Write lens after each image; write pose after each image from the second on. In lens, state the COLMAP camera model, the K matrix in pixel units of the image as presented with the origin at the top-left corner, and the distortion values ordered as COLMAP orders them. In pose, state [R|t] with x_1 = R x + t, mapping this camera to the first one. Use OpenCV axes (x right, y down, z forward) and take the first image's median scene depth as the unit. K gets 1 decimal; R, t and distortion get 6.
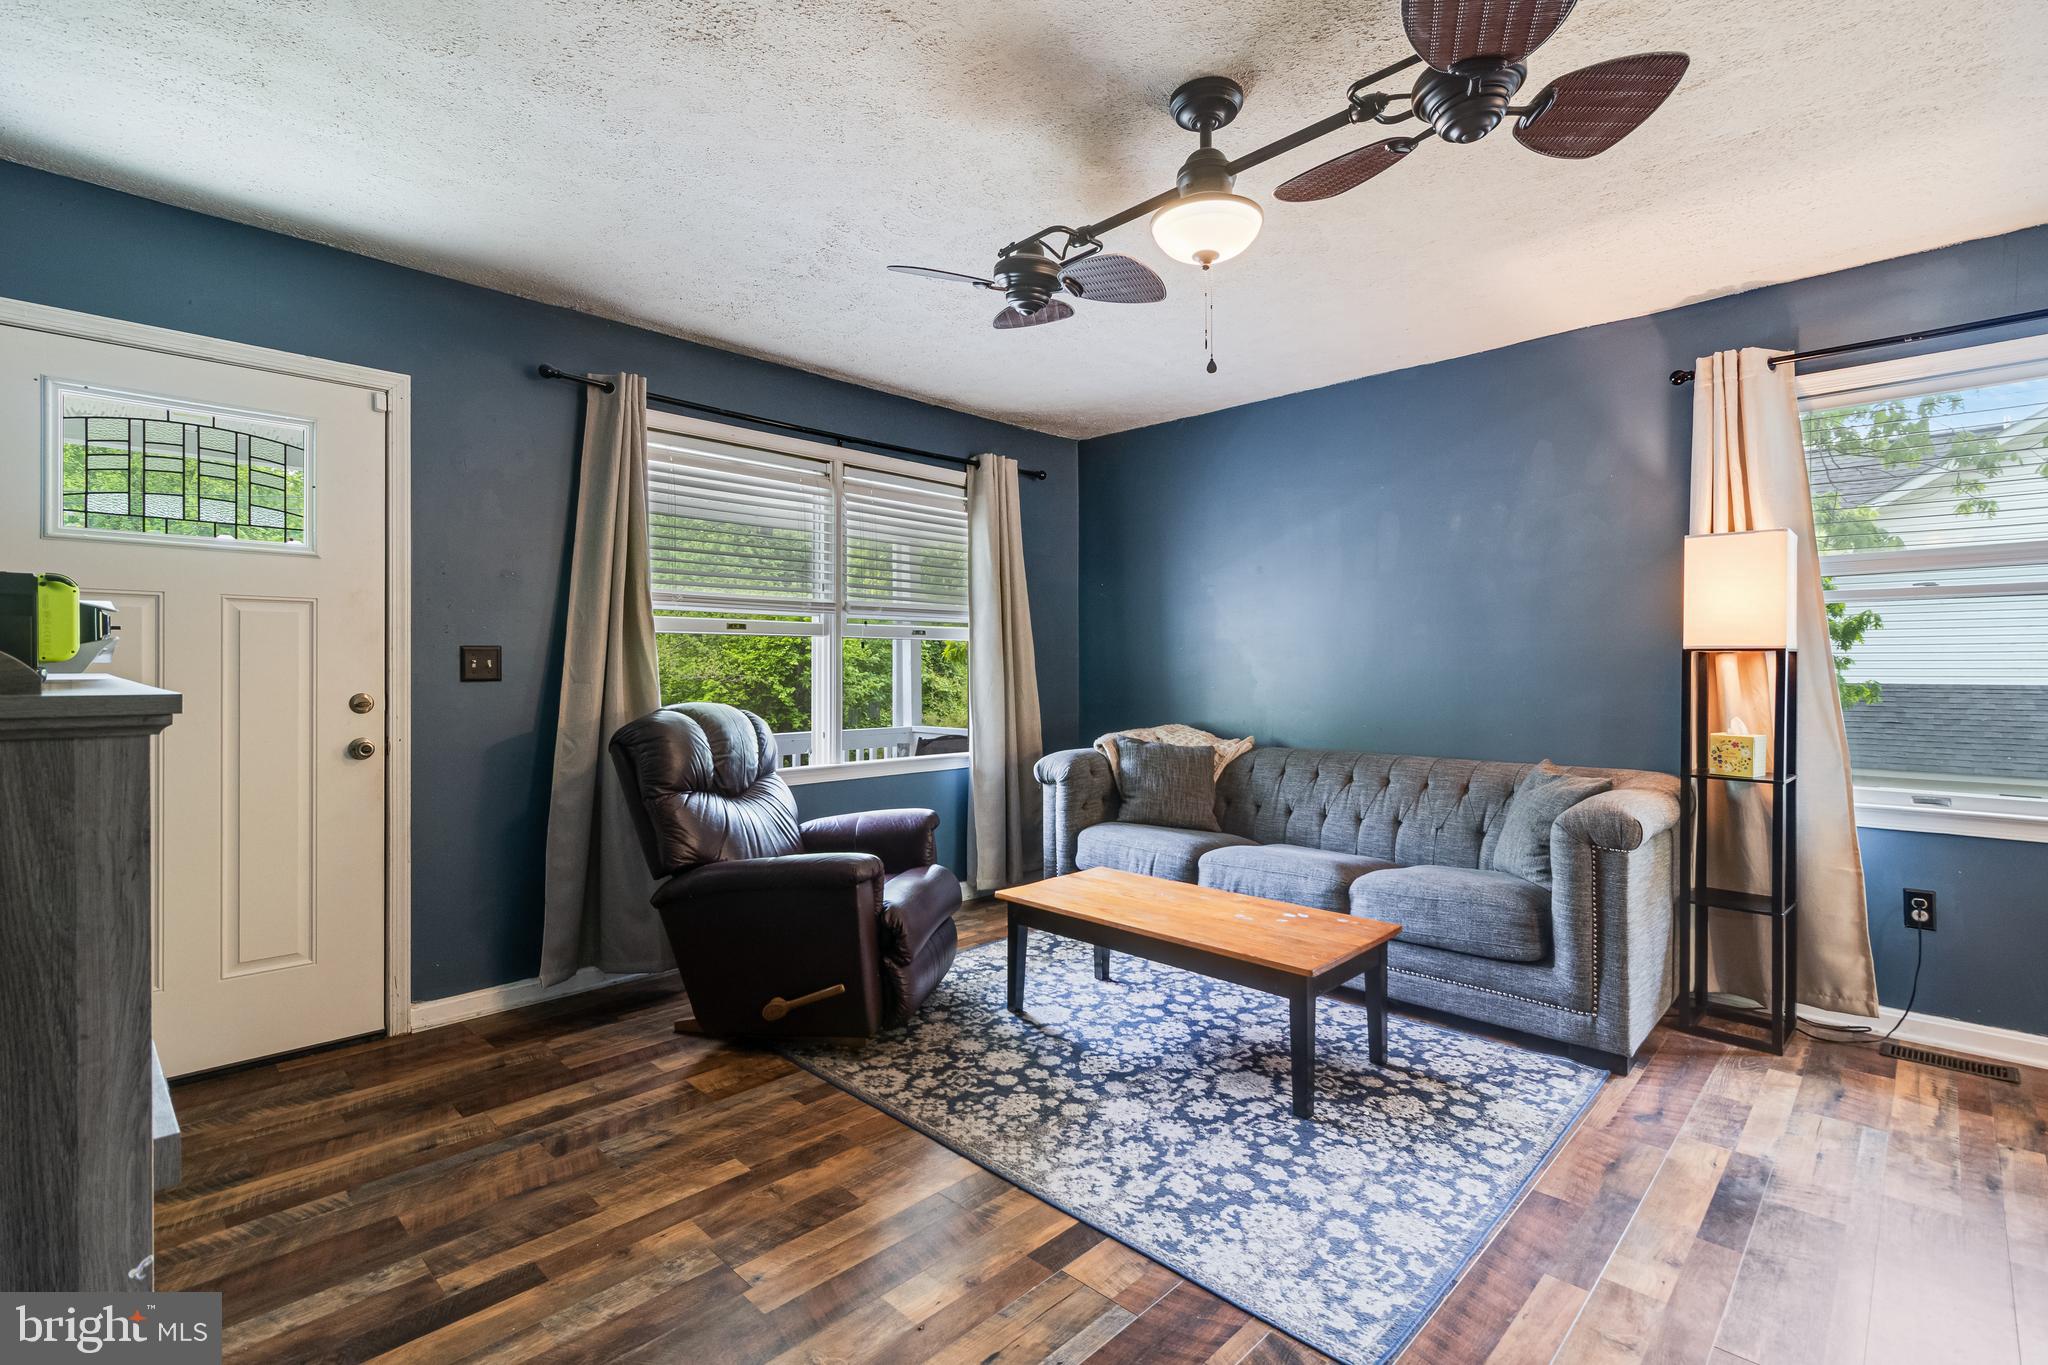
lens RADIAL K [[944.7, 0, 1021.6], [0, 944.7, 665.4], [0, 0, 1]] dist [0.000420, -0.000390]
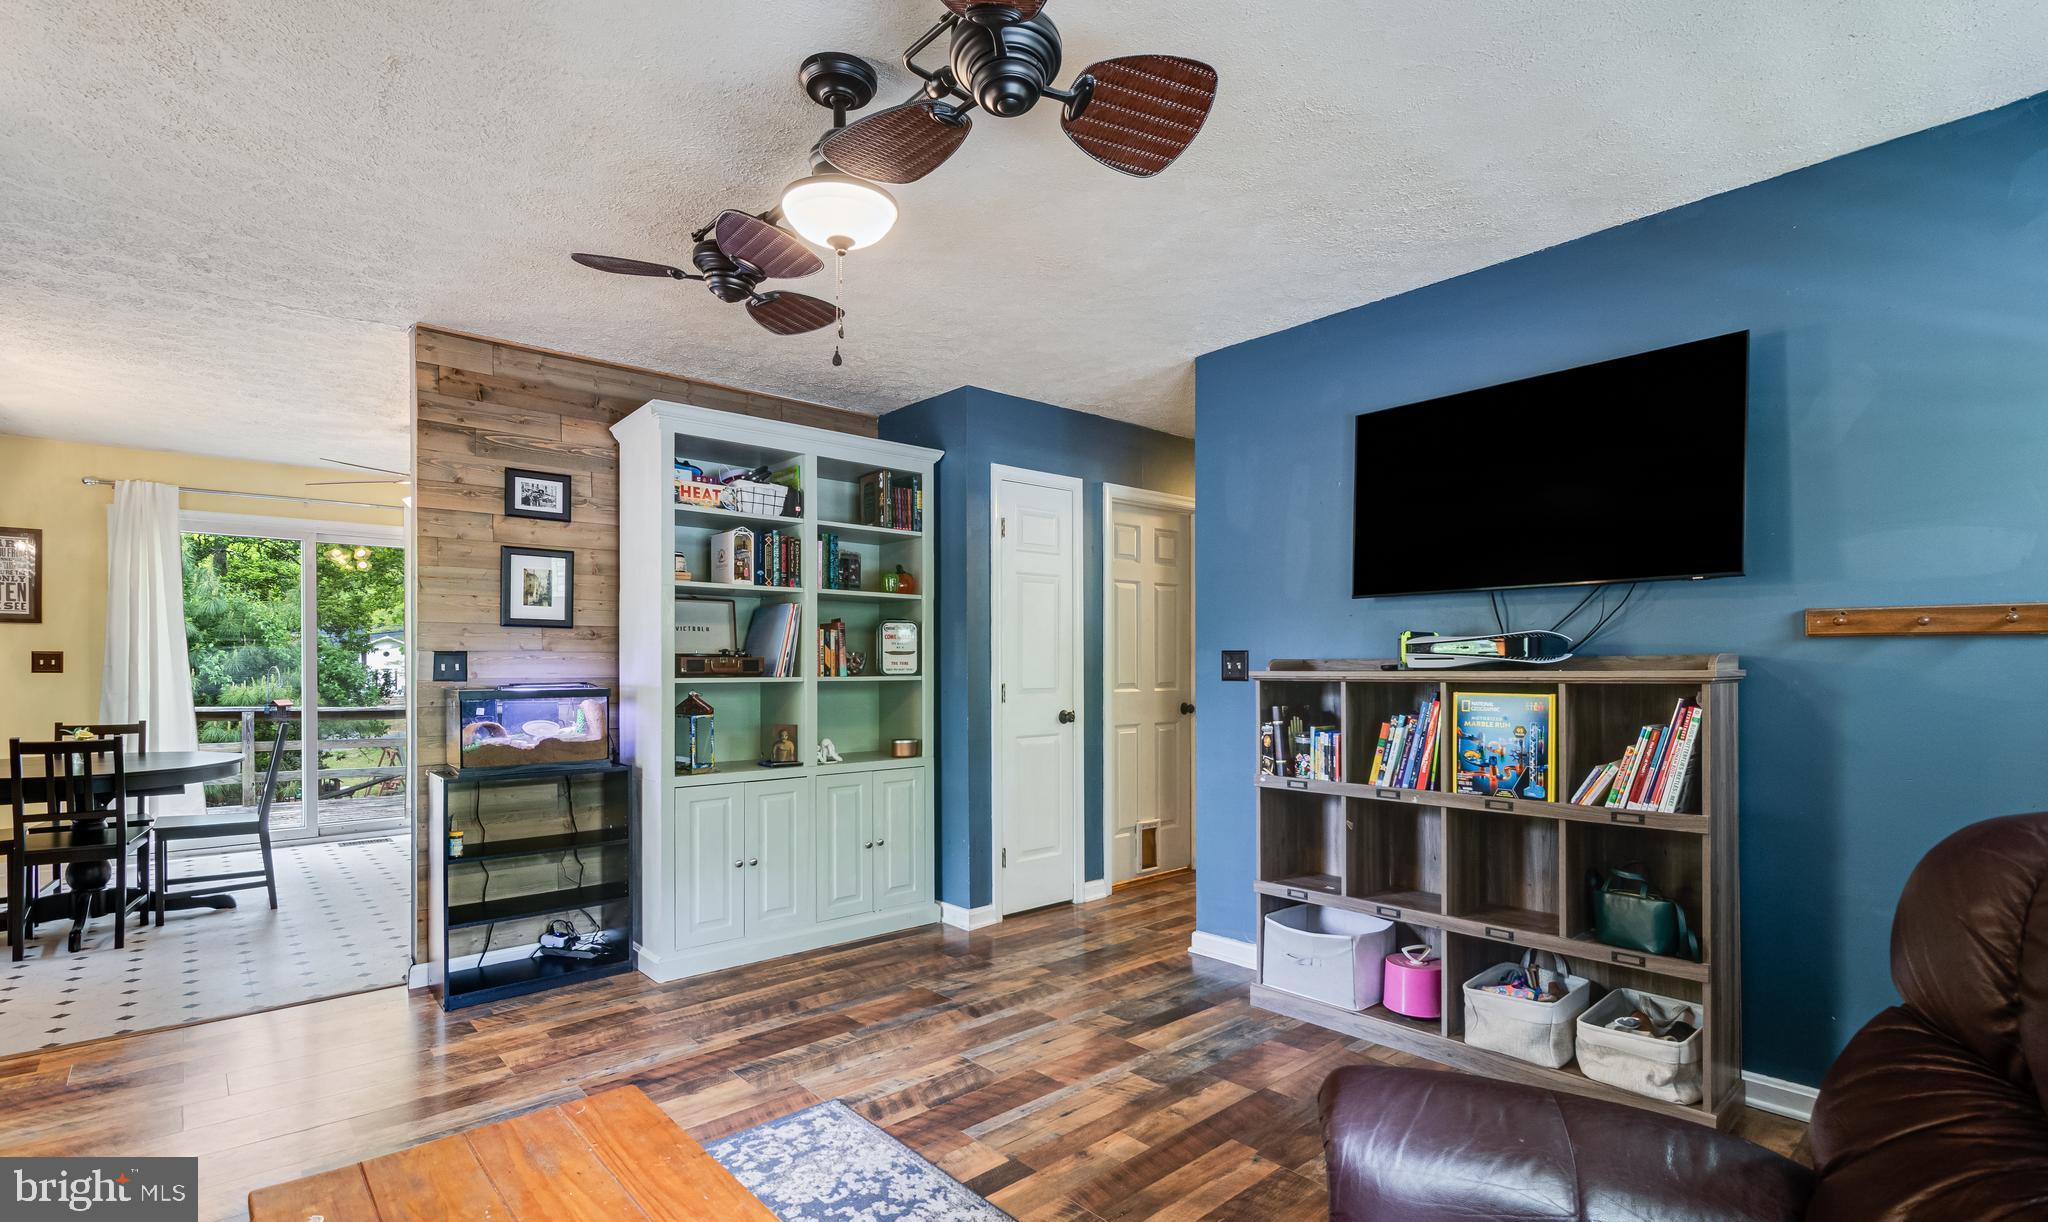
lens RADIAL K [[943.4, 0, 1022.9], [0, 943.4, 670.6], [0, 0, 1]] dist [-0.003603, -0.000008]
pose [[-0.997453, 0.002341, 0.071285, -0.046817], [0.003006, 0.999953, 0.009228, -0.004977], [-0.071260, 0.009418, -0.997413, 1.629772]]
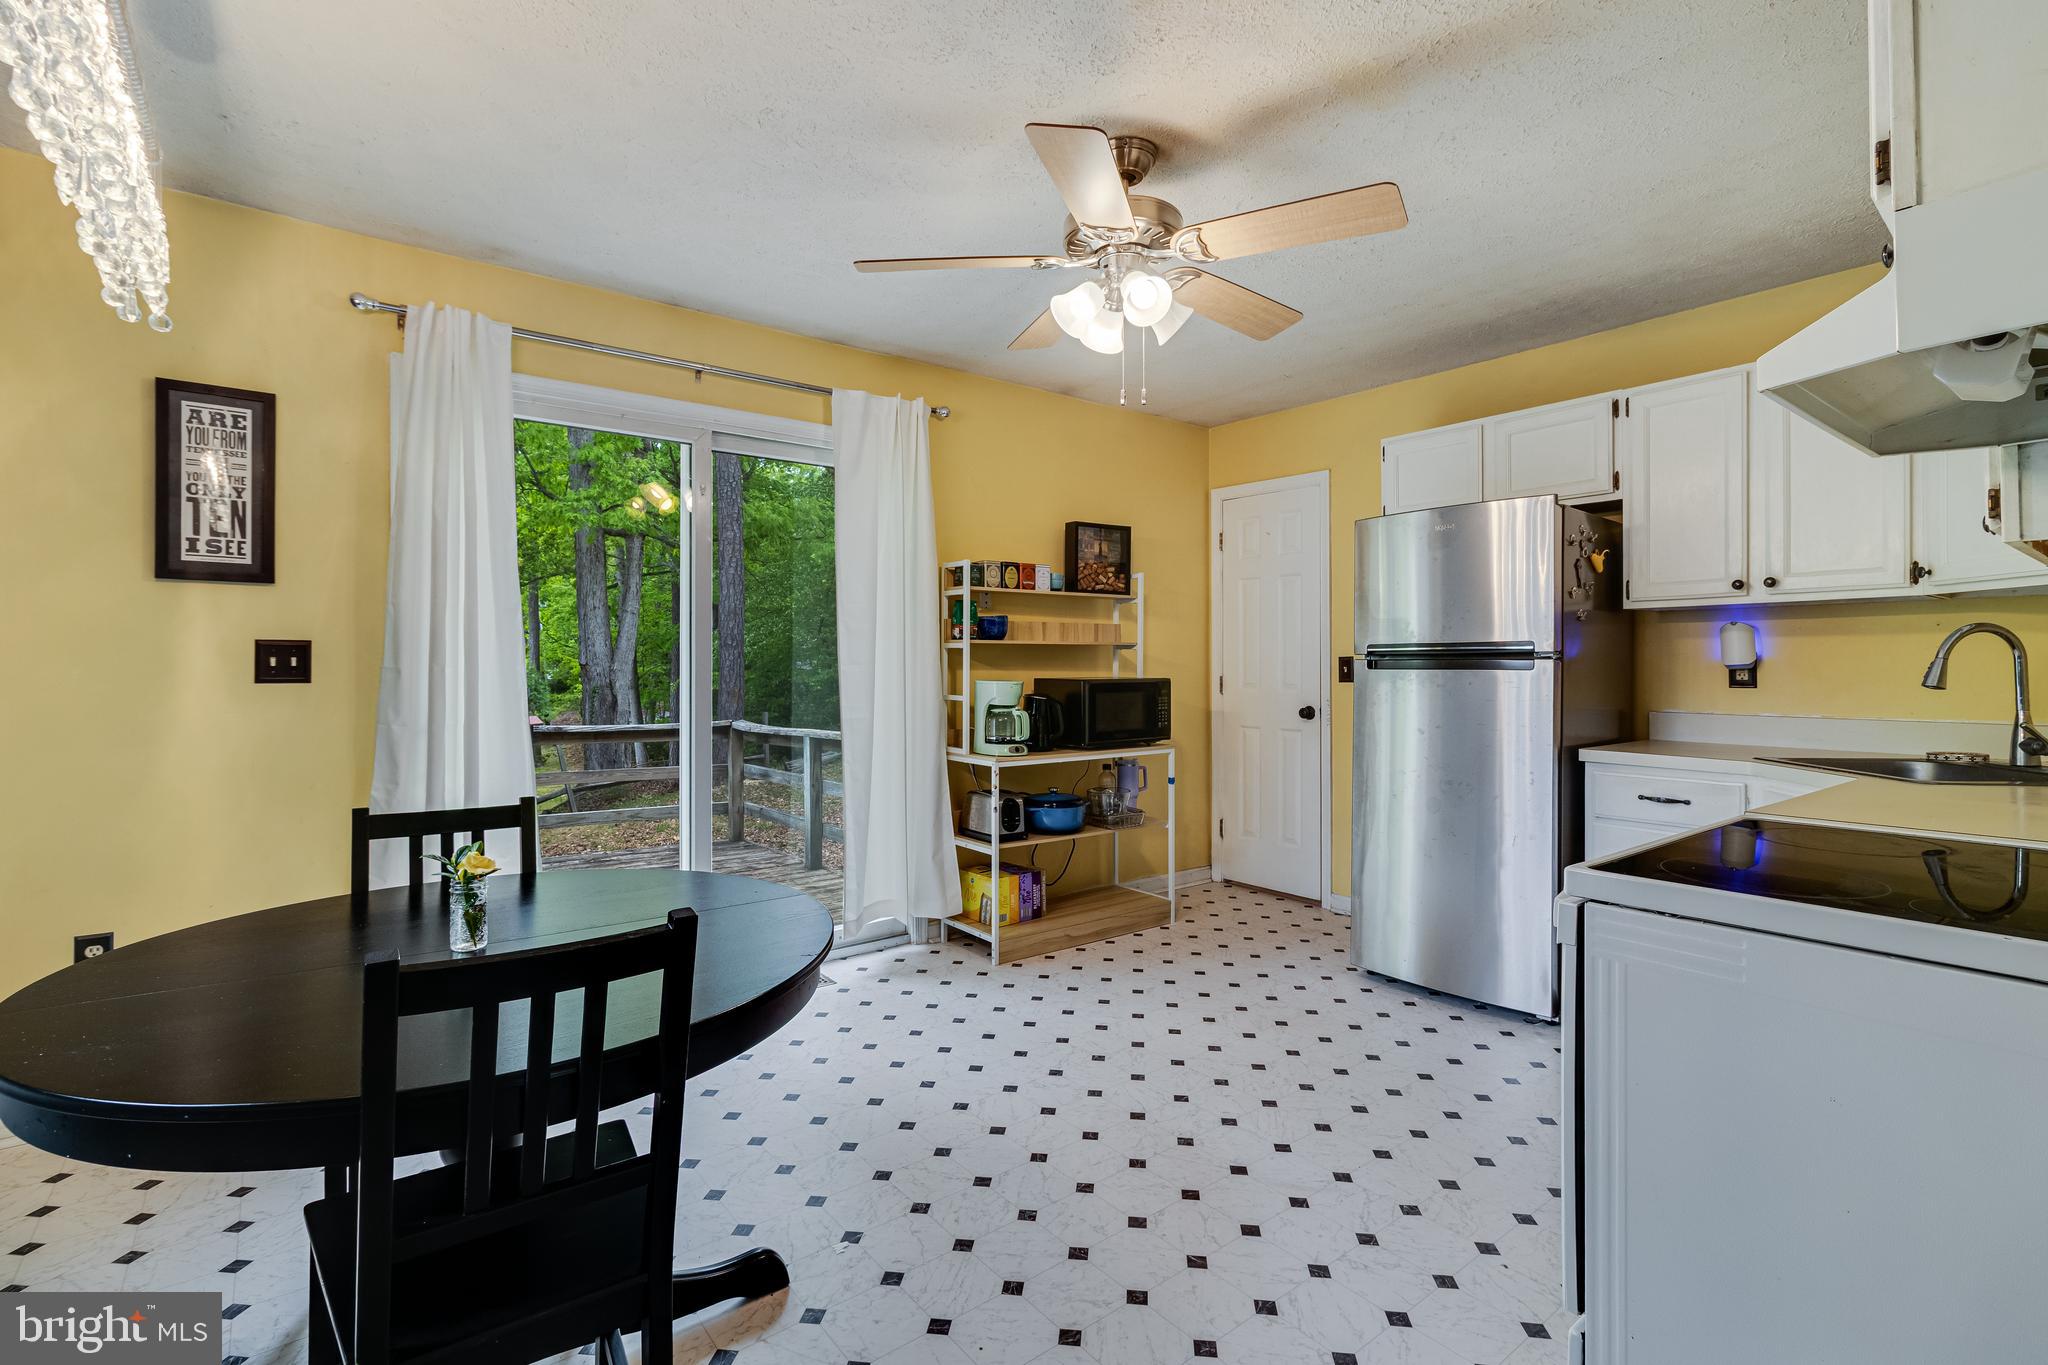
lens RADIAL K [[944.7, 0, 1017.8], [0, 944.7, 655.4], [0, 0, 1]] dist [0.000420, -0.000390]
pose [[-0.991006, 0.004849, 0.133733, 1.341513], [0.003520, 0.999942, -0.010173, -0.003941], [-0.133775, -0.009611, -0.990965, 0.611213]]
